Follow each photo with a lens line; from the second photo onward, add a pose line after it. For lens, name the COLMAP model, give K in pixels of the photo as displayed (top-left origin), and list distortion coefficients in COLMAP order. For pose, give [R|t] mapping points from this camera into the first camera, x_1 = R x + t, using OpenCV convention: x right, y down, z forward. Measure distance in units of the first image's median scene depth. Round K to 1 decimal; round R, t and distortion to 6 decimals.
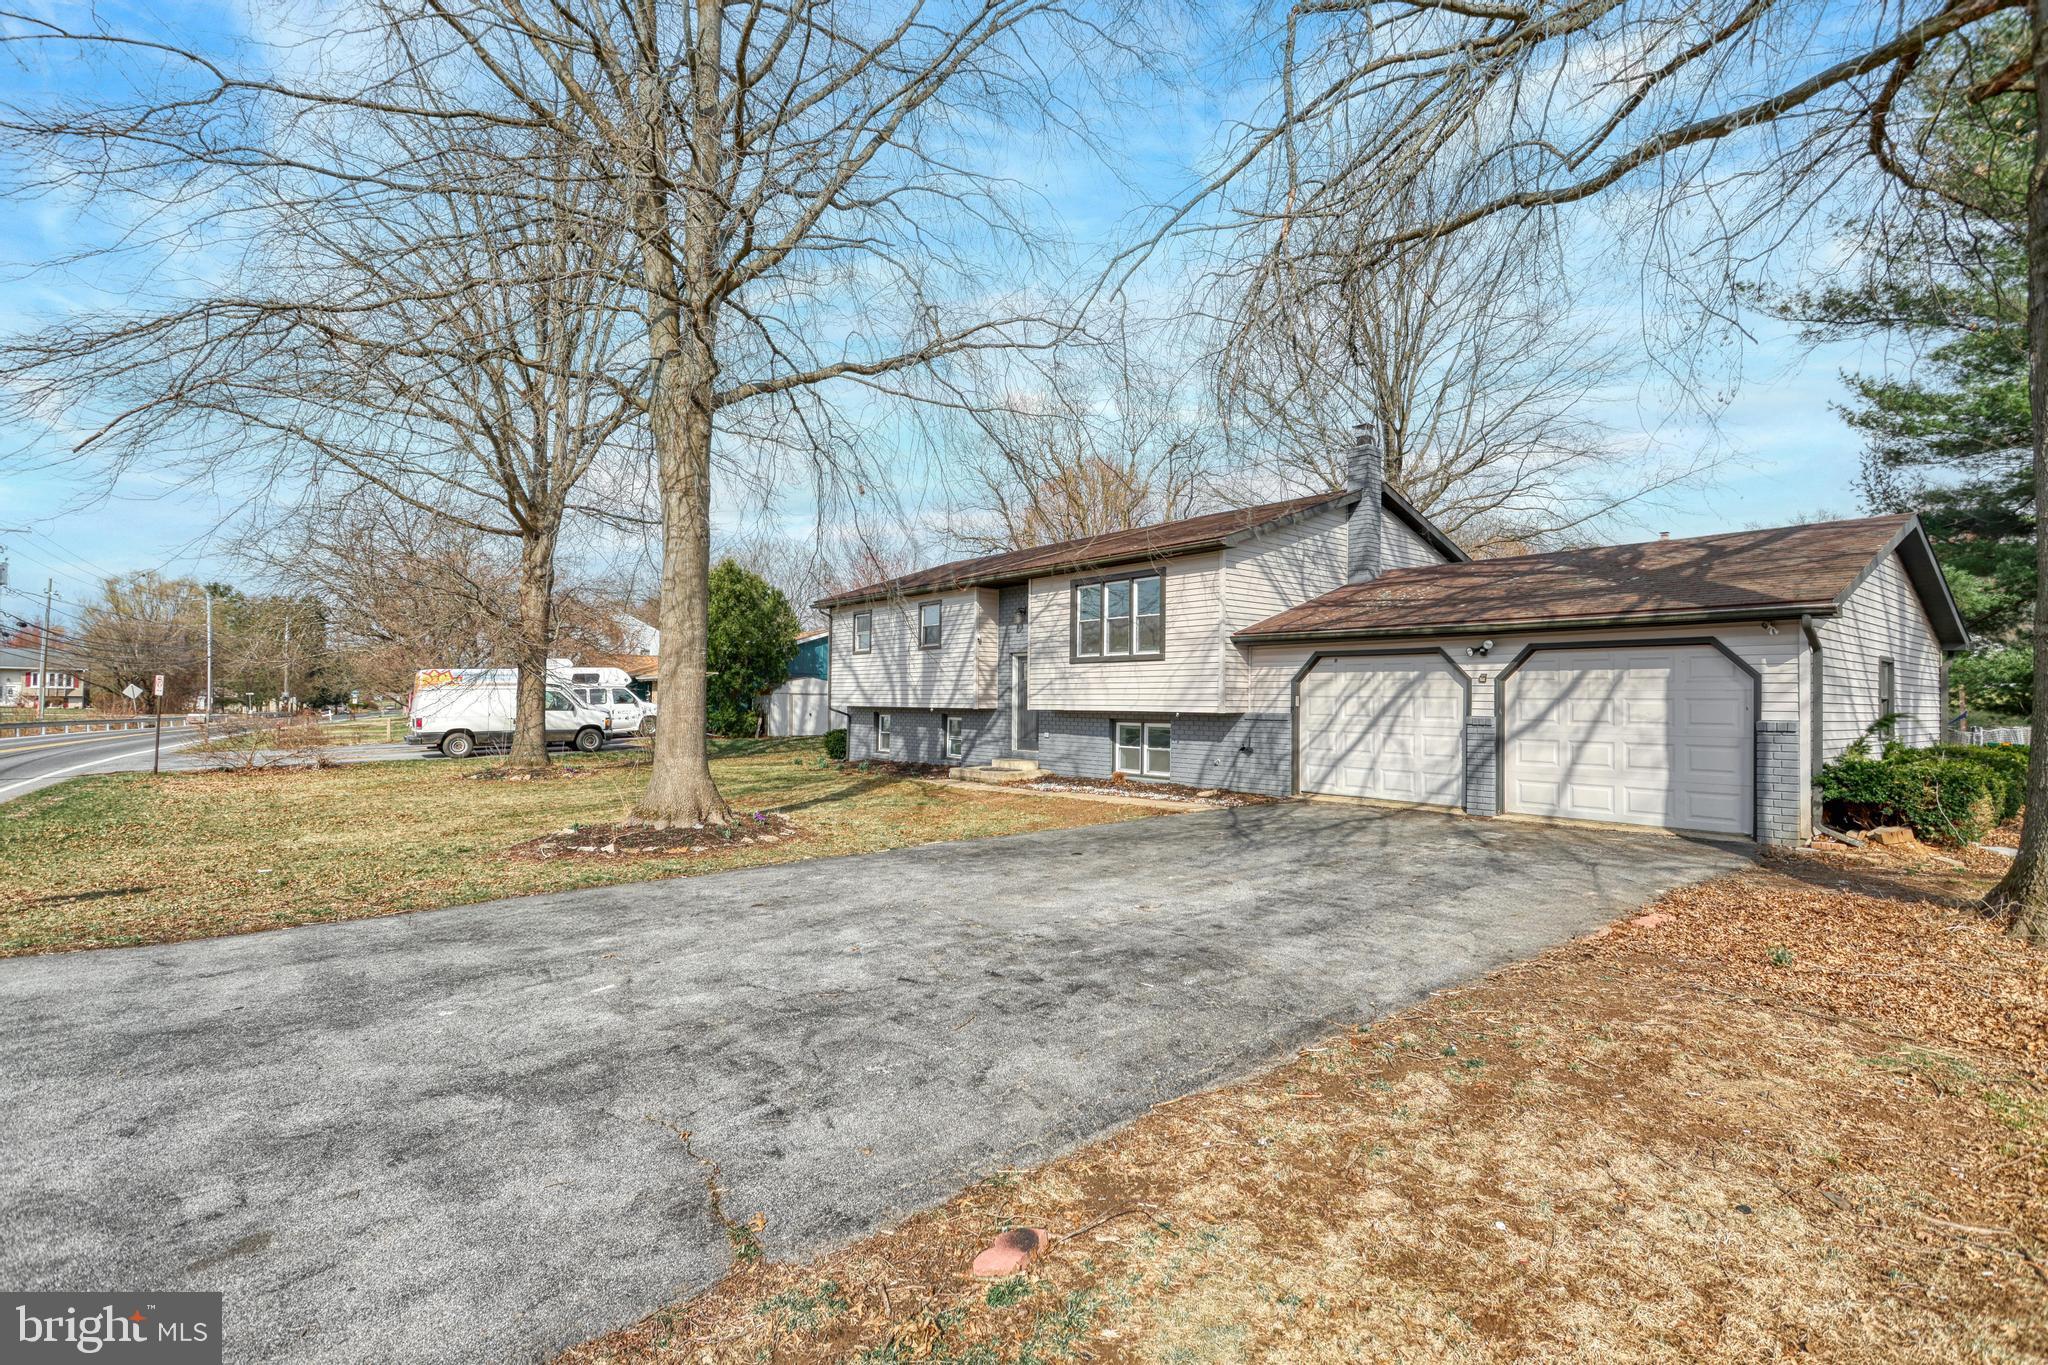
lens RADIAL K [[1002.0, 0, 1014.7], [0, 1002.0, 694.0], [0, 0, 1]] dist [0.020299, -0.004660]
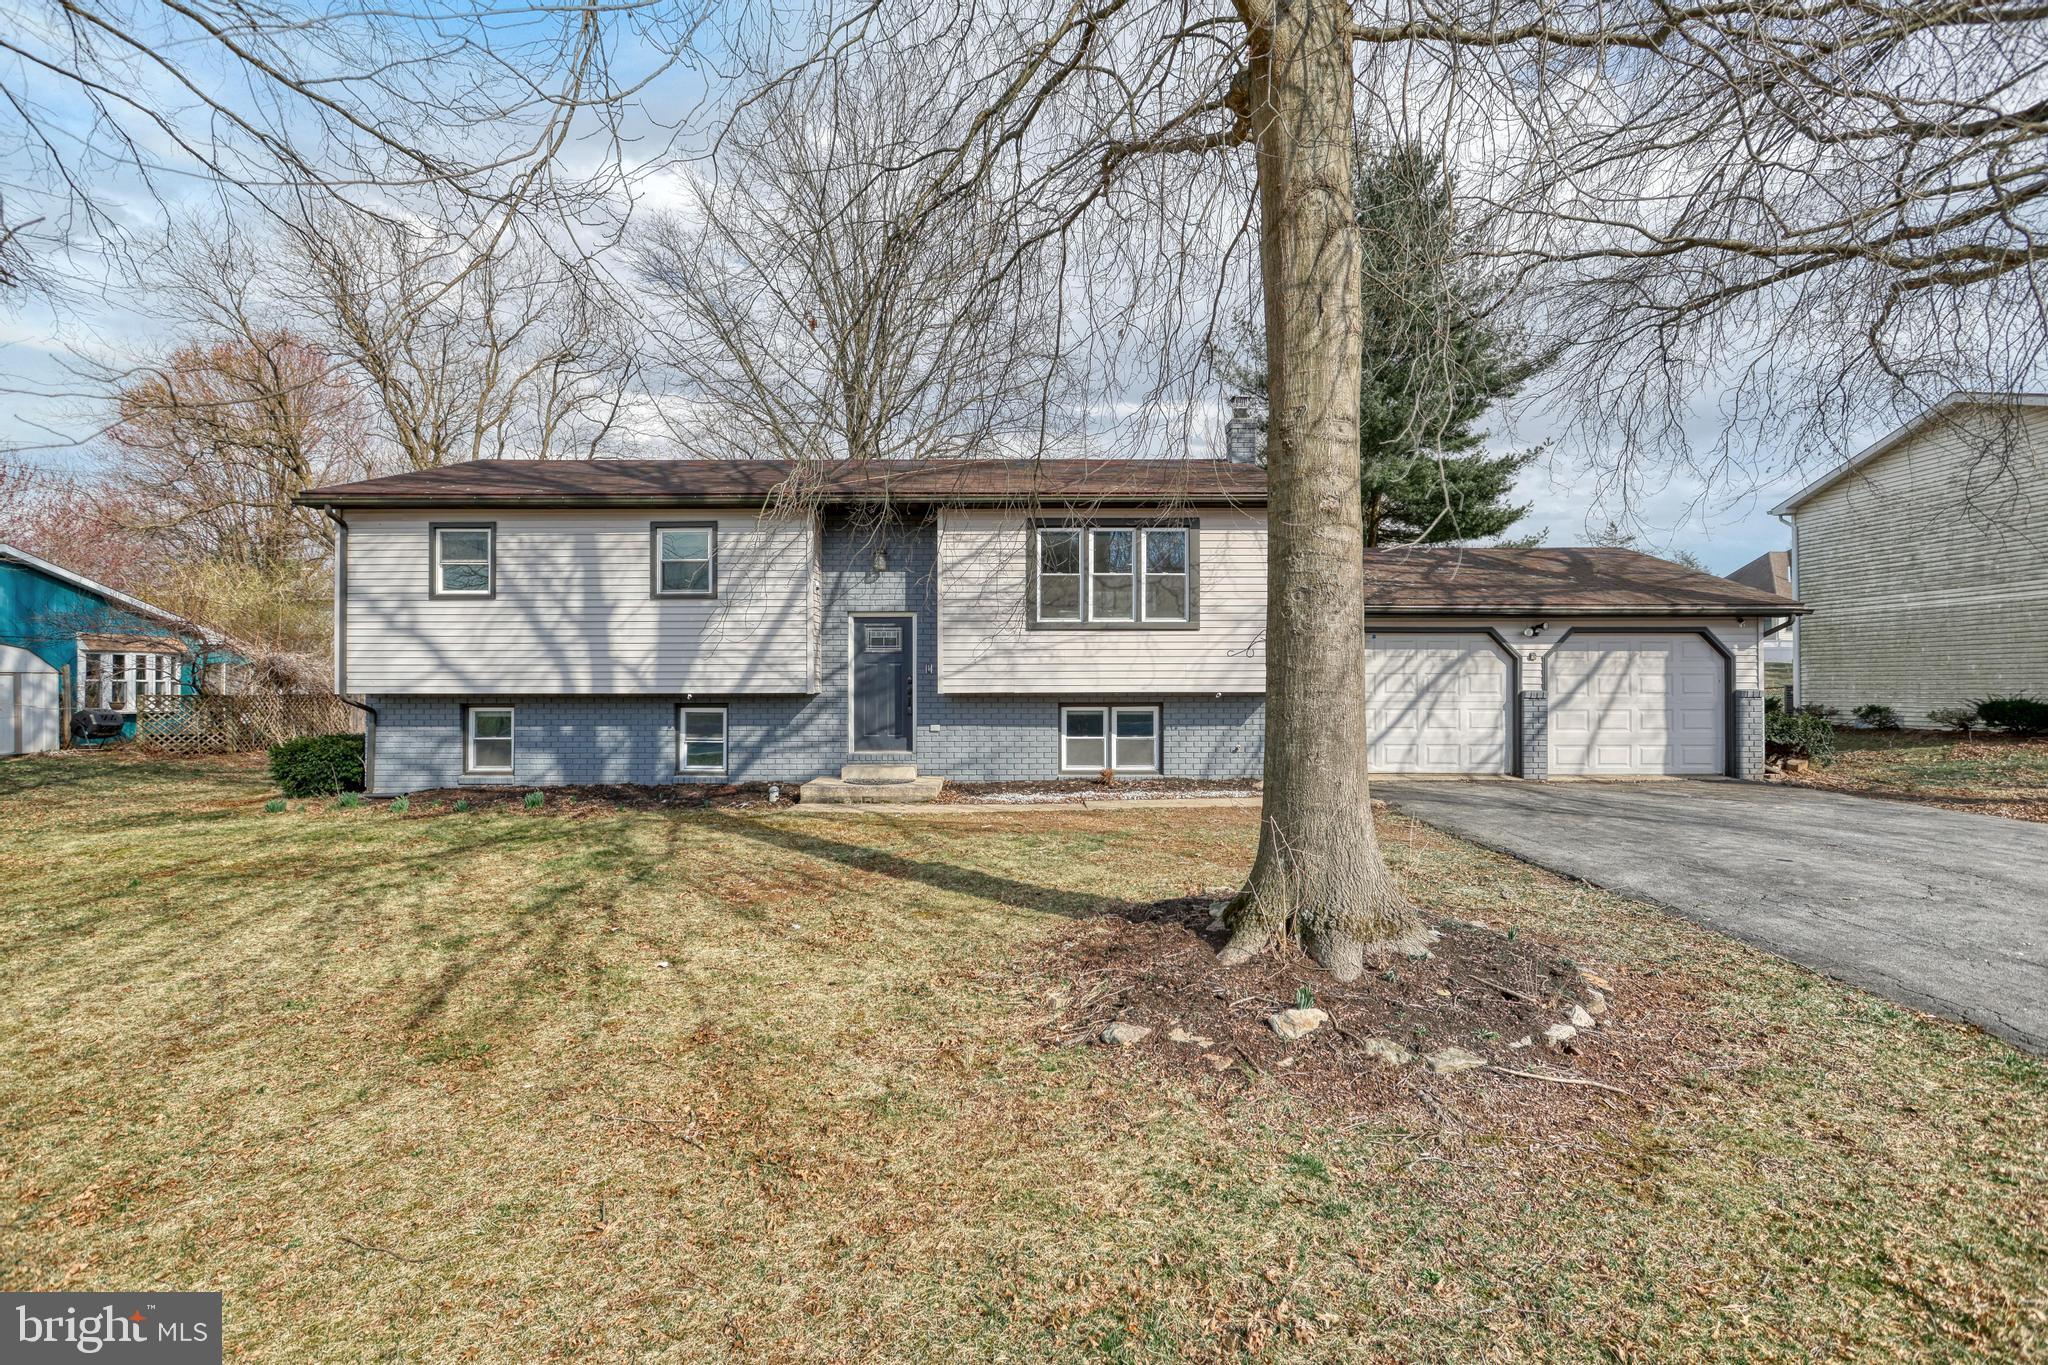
lens RADIAL K [[1002.0, 0, 1018.7], [0, 1002.0, 701.0], [0, 0, 1]] dist [0.020299, -0.004660]
pose [[0.609892, -0.018742, 0.792263, -0.569784], [0.000538, 0.999730, 0.023235, 0.005472], [-0.792484, -0.013745, 0.609737, 0.576336]]
